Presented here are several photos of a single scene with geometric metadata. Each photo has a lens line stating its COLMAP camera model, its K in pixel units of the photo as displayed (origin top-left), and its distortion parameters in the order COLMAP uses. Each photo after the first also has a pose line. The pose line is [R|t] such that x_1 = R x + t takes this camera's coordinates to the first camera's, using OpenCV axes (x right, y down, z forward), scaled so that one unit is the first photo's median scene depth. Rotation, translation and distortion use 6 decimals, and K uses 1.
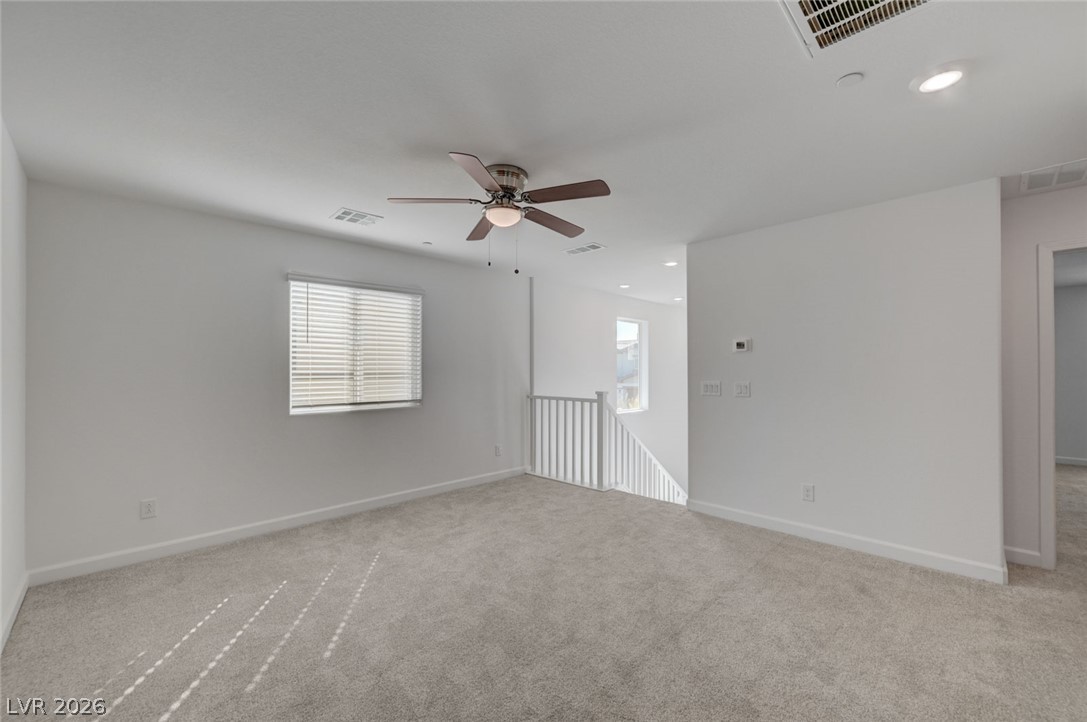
lens RADIAL K [[438.1, 0, 547.0], [0, 438.1, 366.6], [0, 0, 1]] dist [0.000323, 0.000370]
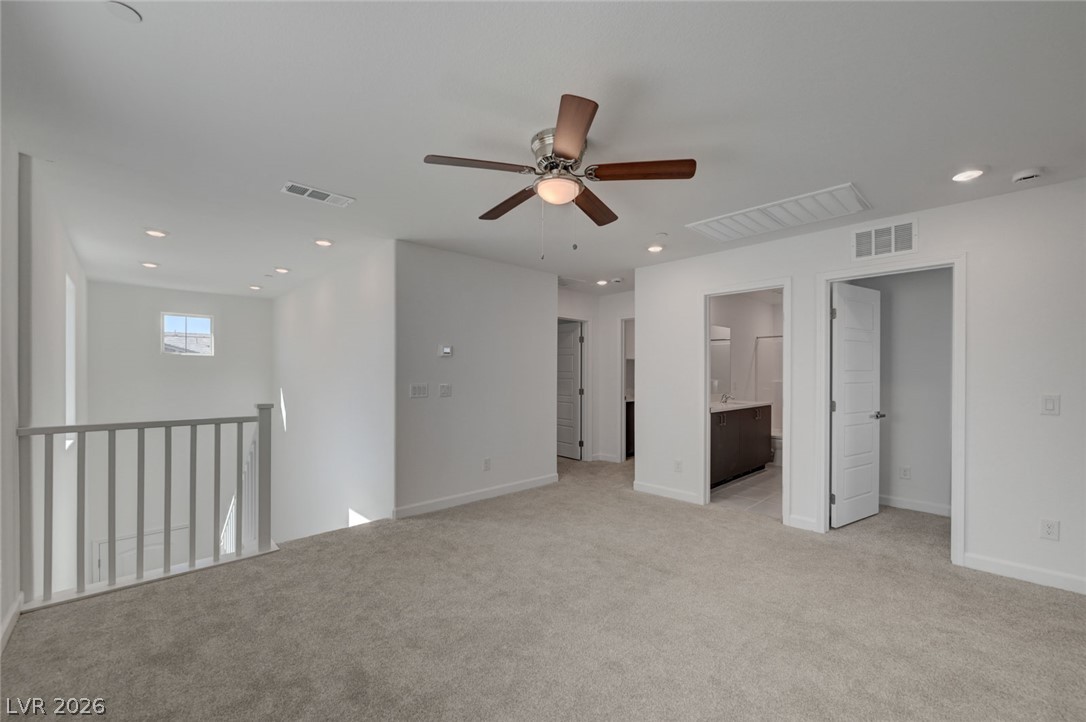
lens RADIAL K [[437.7, 0, 551.0], [0, 437.7, 372.1], [0, 0, 1]] dist [0.000323, 0.000370]
pose [[0.023510, 0.006604, 0.999702, -0.594901], [-0.011332, 0.999916, -0.006339, 0.009279], [-0.999659, -0.011179, 0.023583, 0.620926]]
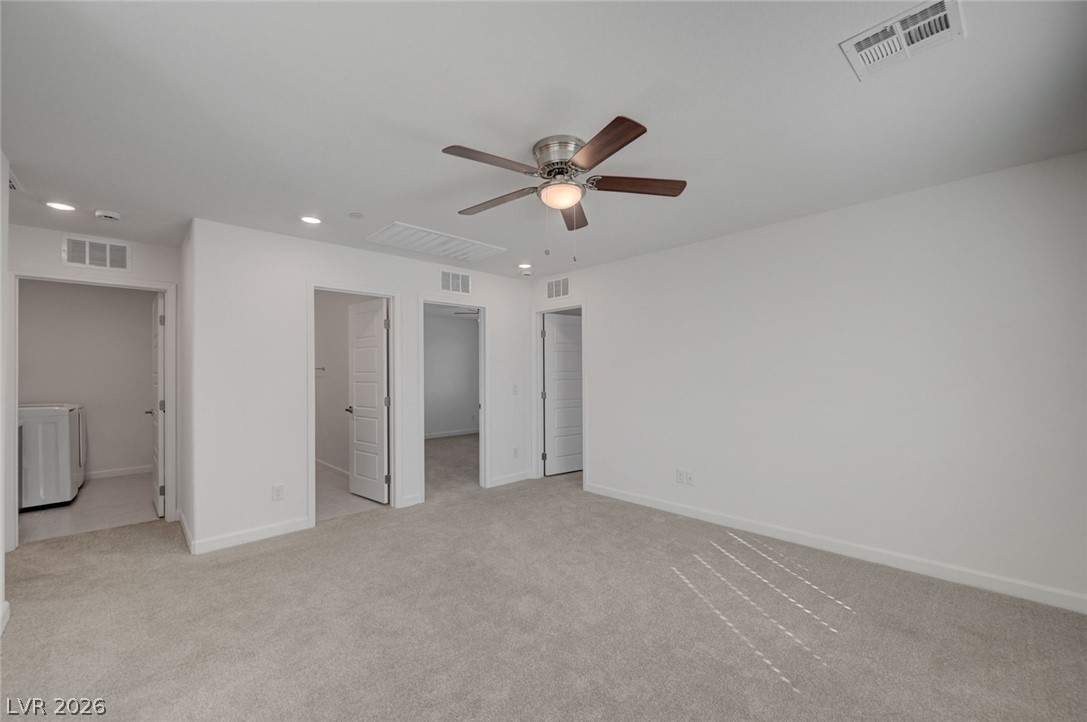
lens RADIAL K [[438.1, 0, 539.9], [0, 438.1, 368.9], [0, 0, 1]] dist [0.000323, 0.000370]
pose [[-0.999526, 0.009824, 0.029185, -0.048911], [0.009201, 0.999729, -0.021376, 0.012252], [-0.029387, -0.021097, -0.999345, 1.169501]]
